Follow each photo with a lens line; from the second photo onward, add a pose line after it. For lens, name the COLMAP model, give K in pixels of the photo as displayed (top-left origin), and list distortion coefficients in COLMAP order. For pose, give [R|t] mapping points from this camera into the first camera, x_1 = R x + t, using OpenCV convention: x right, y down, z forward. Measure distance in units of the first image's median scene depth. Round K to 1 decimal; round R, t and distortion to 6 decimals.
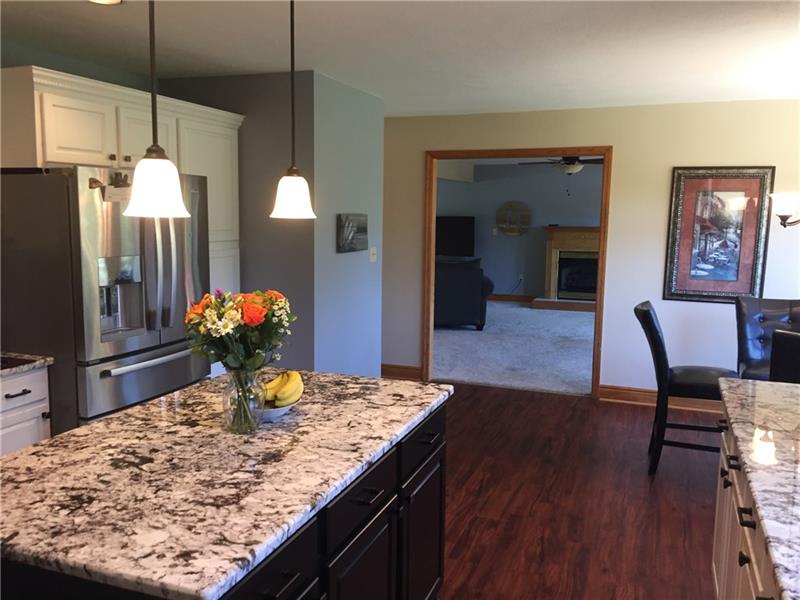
lens RADIAL K [[685.6, 0, 399.8], [0, 685.6, 300.0], [0, 0, 1]] dist [0.001309, 0.000885]
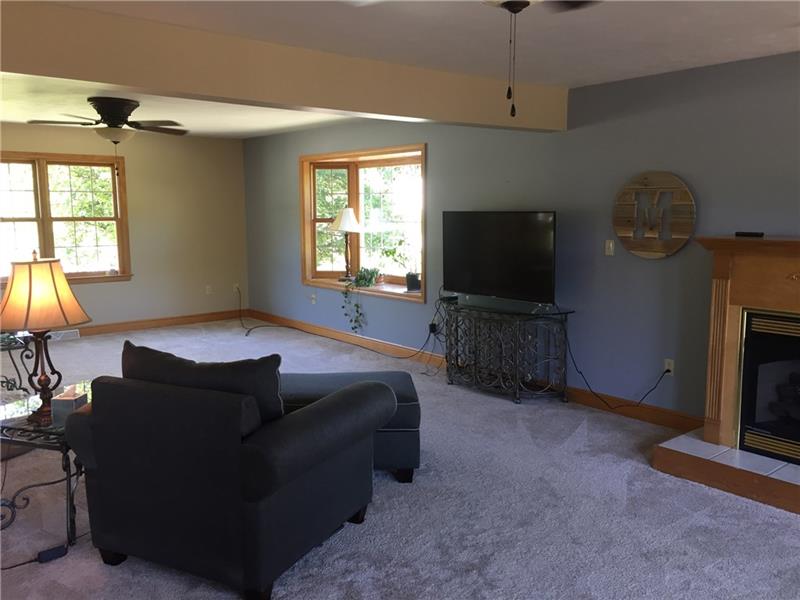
lens RADIAL K [[685.6, 0, 400.0], [0, 685.6, 300.3], [0, 0, 1]] dist [0.001309, 0.000885]
pose [[0.867020, 0.062164, -0.494381, 0.237157], [-0.056224, 0.998056, 0.026894, -0.072643], [0.495092, 0.004478, 0.868829, 0.586141]]
